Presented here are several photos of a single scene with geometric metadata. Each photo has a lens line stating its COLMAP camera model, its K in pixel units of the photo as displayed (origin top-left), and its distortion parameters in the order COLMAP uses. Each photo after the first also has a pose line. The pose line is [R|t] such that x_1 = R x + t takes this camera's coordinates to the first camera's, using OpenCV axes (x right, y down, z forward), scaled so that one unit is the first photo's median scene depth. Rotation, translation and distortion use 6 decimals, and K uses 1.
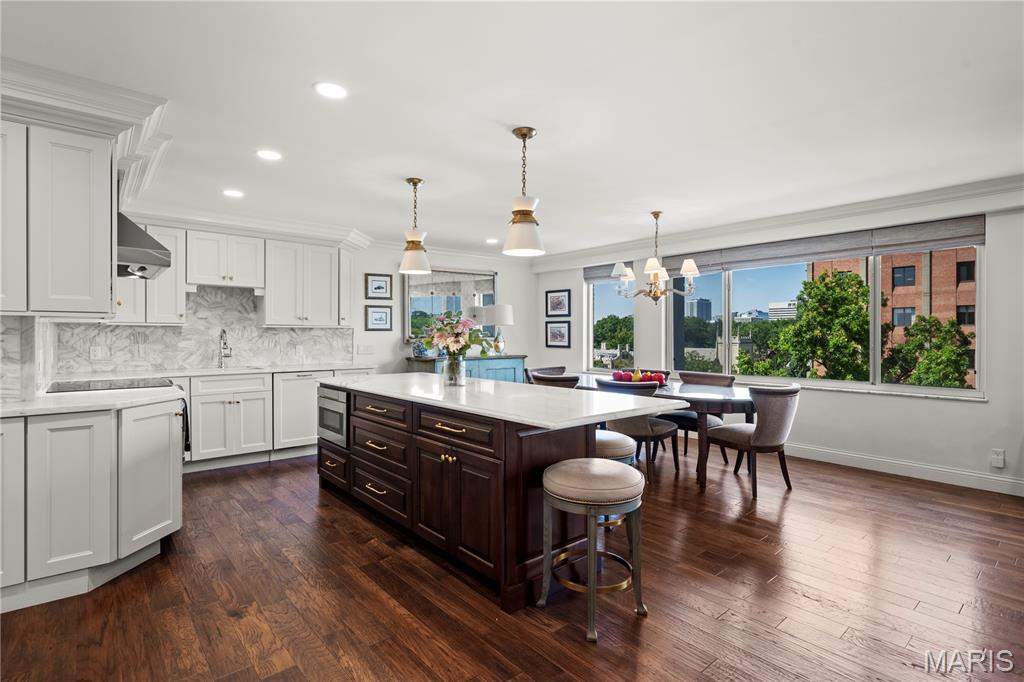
lens RADIAL K [[502.2, 0, 515.2], [0, 502.2, 335.5], [0, 0, 1]] dist [0.002079, -0.000065]
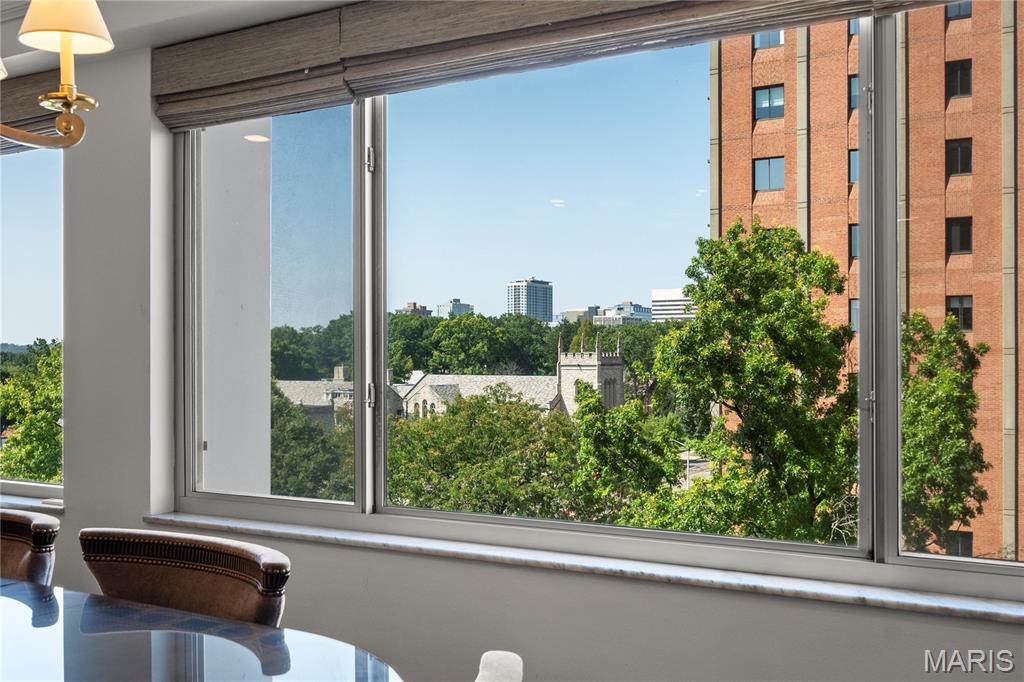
lens RADIAL K [[1032.0, 0, 512.0], [0, 1032.0, 341.0], [0, 0, 1]] dist [0.007574, 0.003264]
pose [[0.945402, -0.000689, 0.325905, 0.082084], [0.004006, 0.999947, -0.009508, -0.000498], [-0.325881, 0.010295, 0.945355, 0.123920]]
